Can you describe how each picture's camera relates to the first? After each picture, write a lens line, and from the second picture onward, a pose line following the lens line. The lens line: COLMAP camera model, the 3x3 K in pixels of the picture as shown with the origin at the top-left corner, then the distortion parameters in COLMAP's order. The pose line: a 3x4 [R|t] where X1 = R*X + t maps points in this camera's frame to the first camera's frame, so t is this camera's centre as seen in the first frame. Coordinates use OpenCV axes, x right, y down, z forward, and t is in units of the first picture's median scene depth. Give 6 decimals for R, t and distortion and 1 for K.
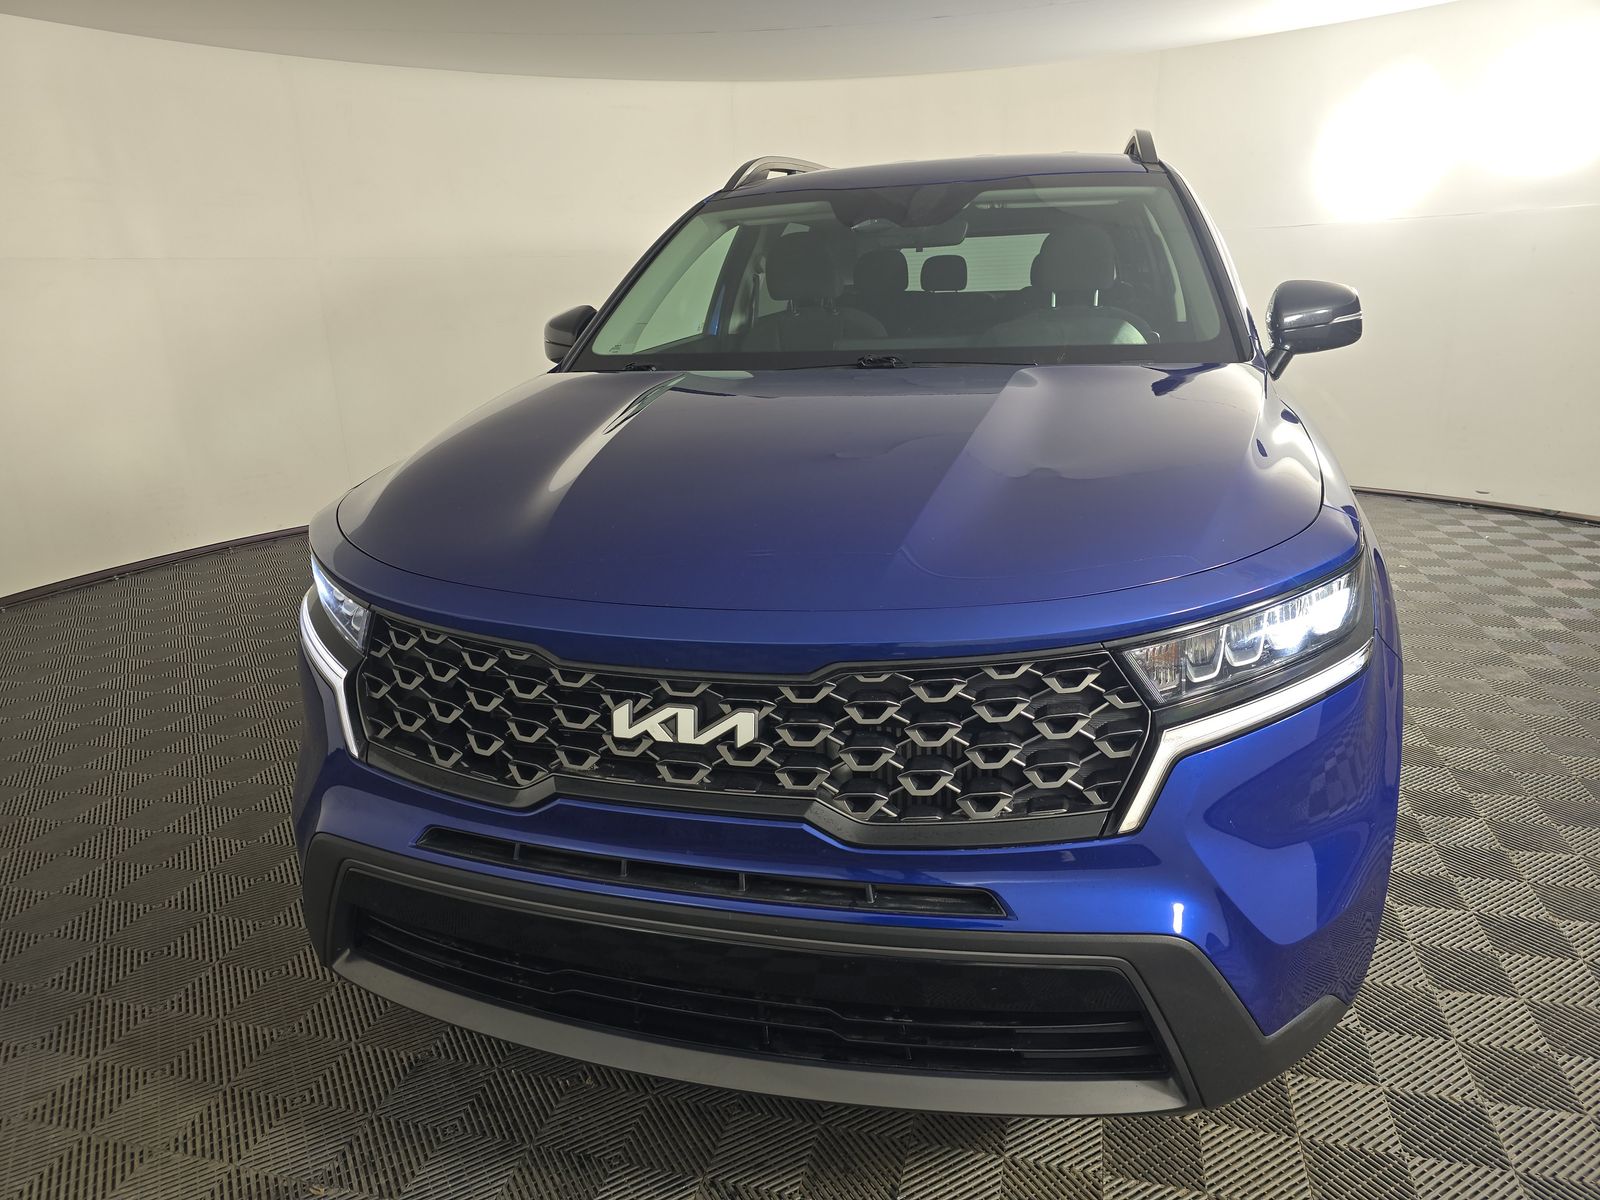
lens RADIAL K [[1119.5, 0, 800.0], [0, 1119.5, 600.0], [0, 0, 1]] dist [0.004237, 0.000748]
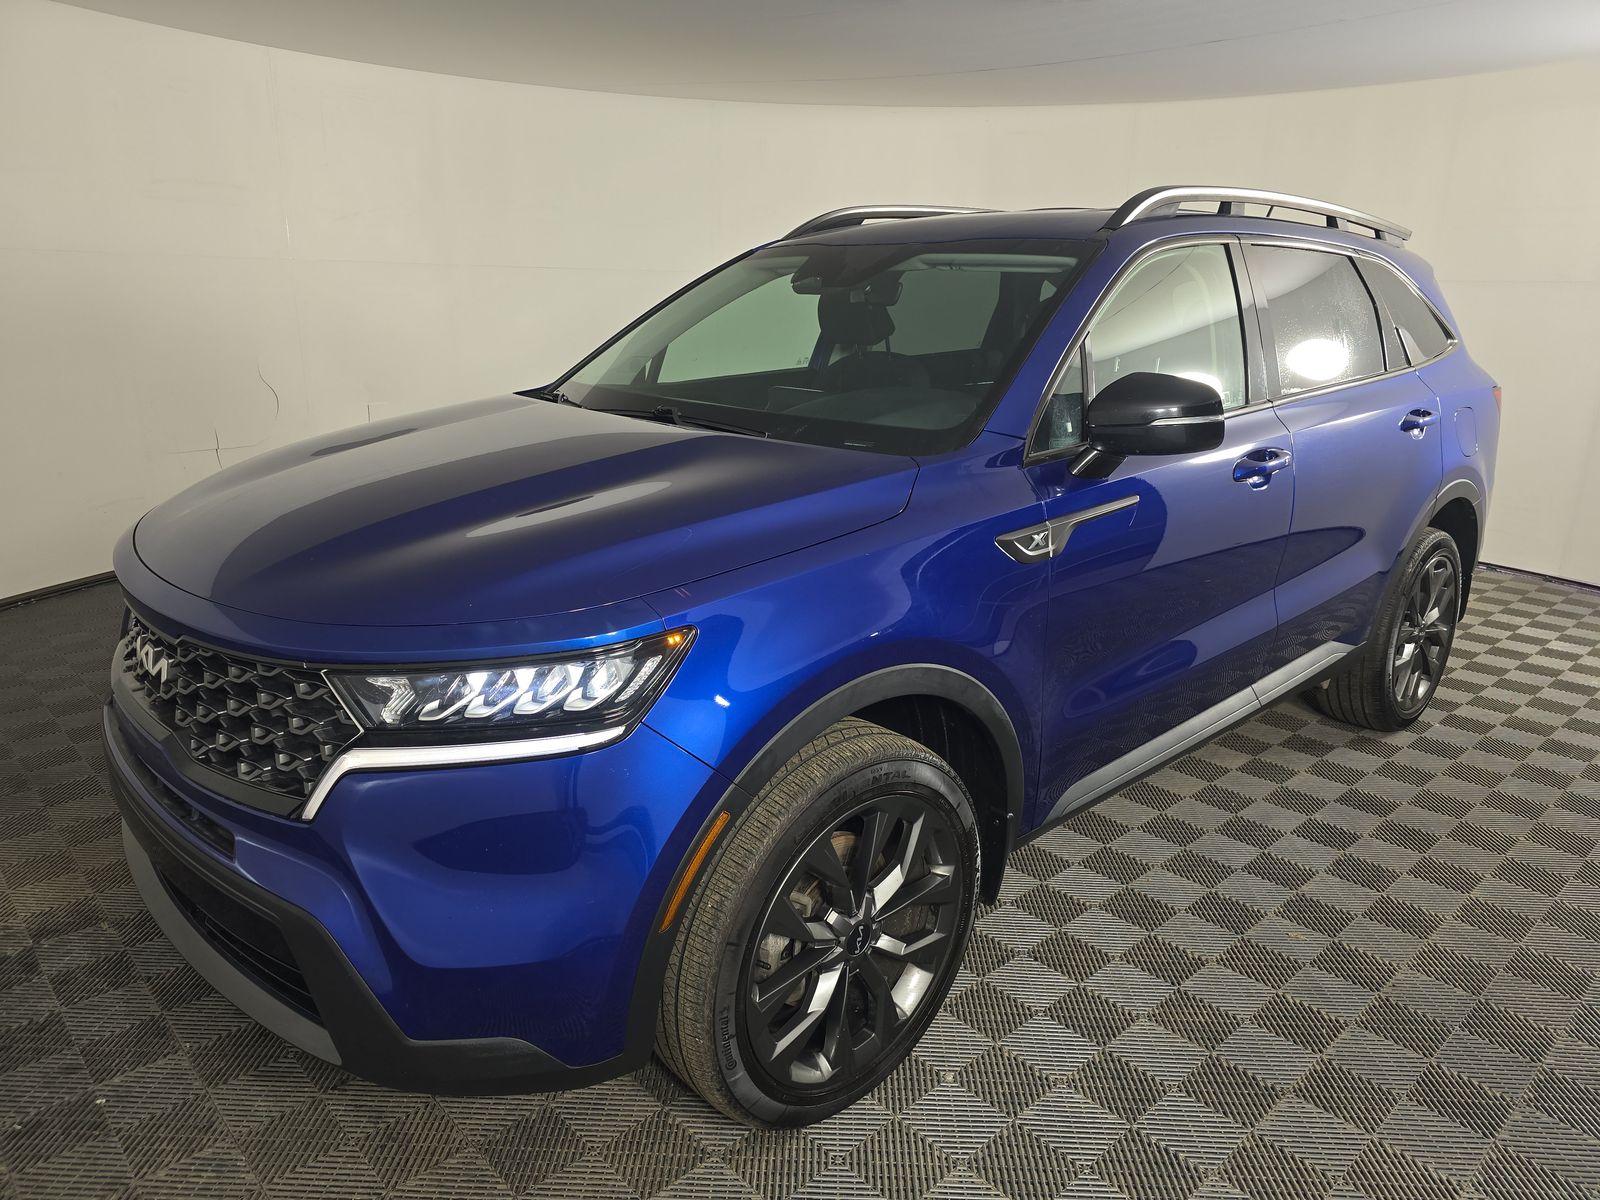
lens RADIAL K [[1119.5, 0, 800.0], [0, 1119.5, 600.0], [0, 0, 1]] dist [0.004237, 0.000748]
pose [[0.861978, 0.185076, -0.471955, 1.204509], [-0.189740, 0.981091, 0.038191, -0.160112], [0.470099, 0.056629, 0.880795, 0.175016]]
